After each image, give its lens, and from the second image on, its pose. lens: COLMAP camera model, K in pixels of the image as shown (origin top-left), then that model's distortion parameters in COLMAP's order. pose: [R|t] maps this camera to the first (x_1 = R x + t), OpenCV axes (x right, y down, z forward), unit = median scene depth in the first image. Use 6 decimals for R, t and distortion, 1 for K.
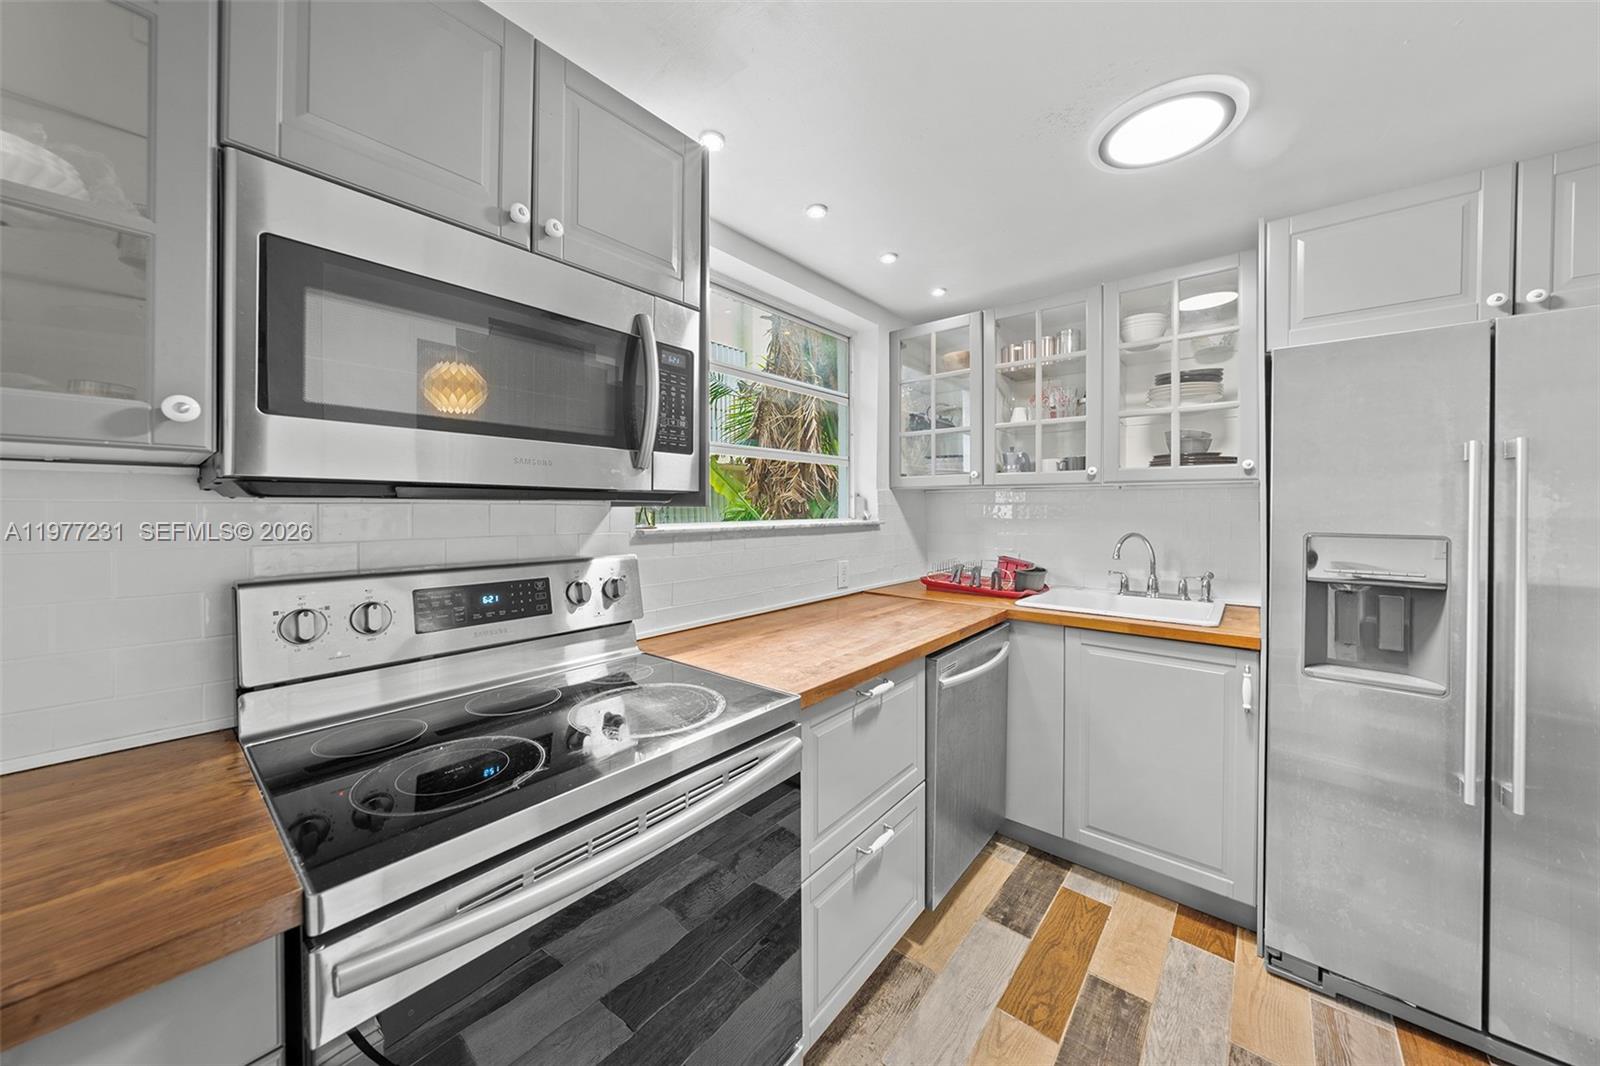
lens RADIAL K [[552.4, 0, 793.5], [0, 552.4, 509.0], [0, 0, 1]] dist [-0.004121, 0.000453]
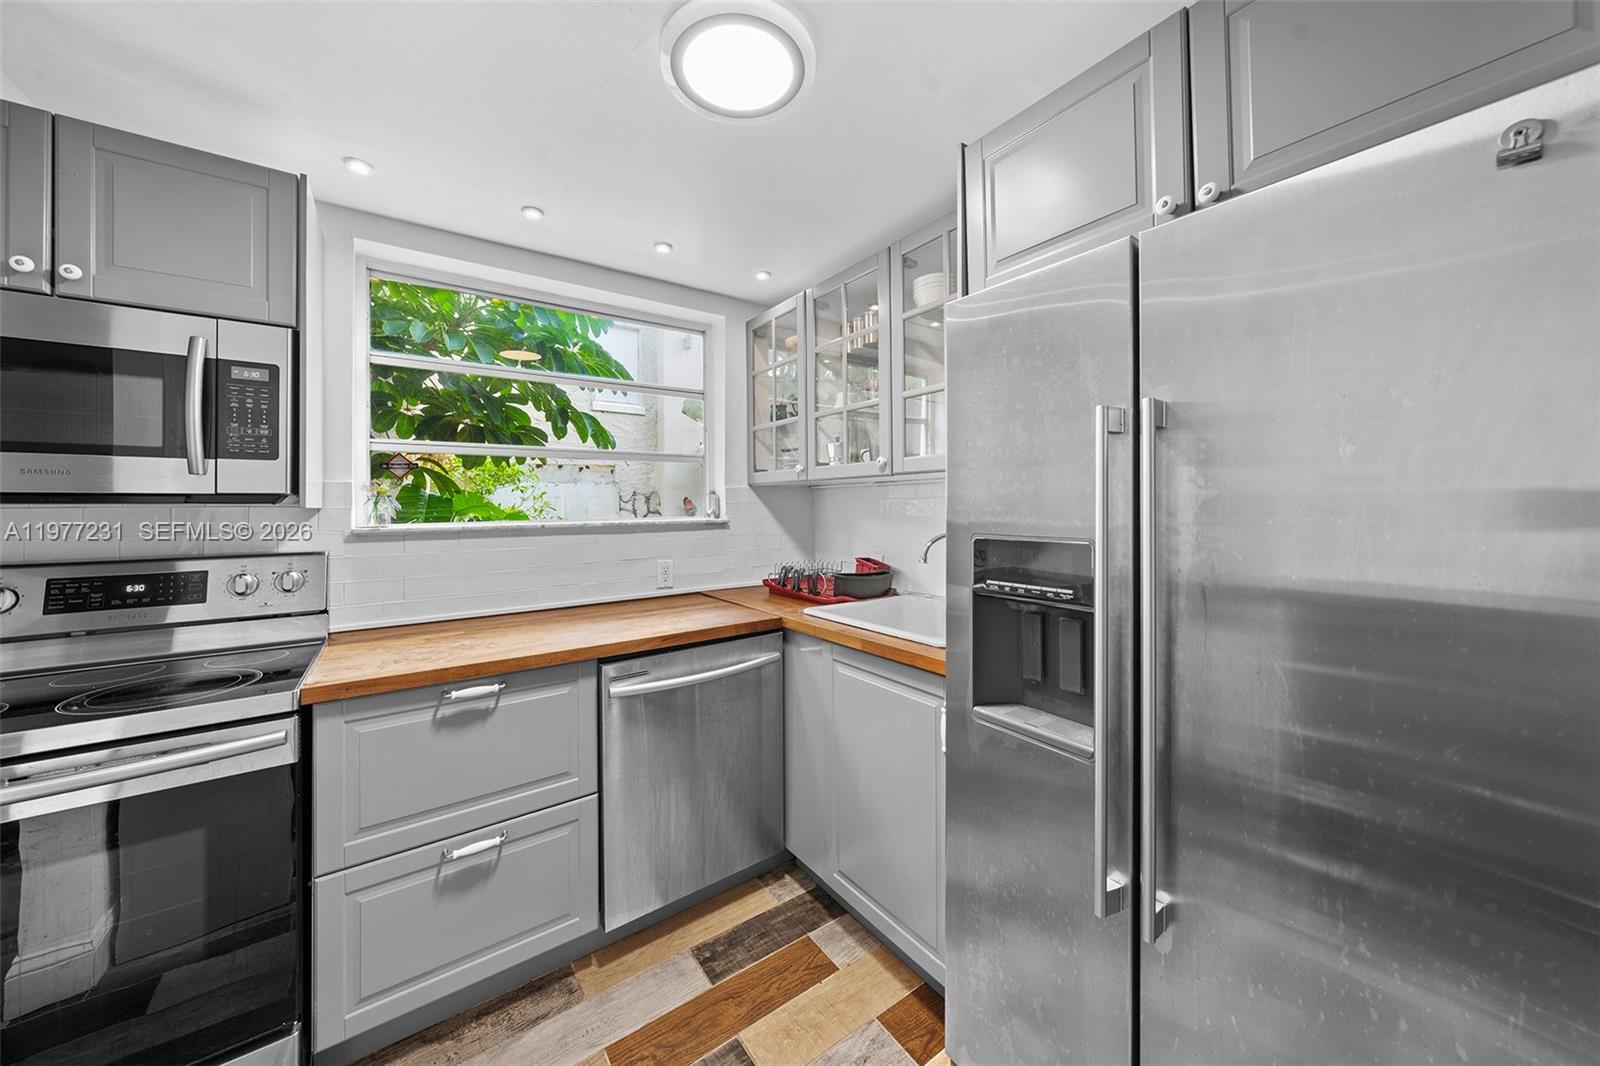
lens RADIAL K [[552.4, 0, 791.3], [0, 552.4, 498.8], [0, 0, 1]] dist [-0.004121, 0.000453]
pose [[0.967972, -0.012864, -0.250727, 0.897806], [0.009523, 0.999849, -0.014533, 0.002859], [0.250876, 0.011680, 0.967949, 0.175517]]
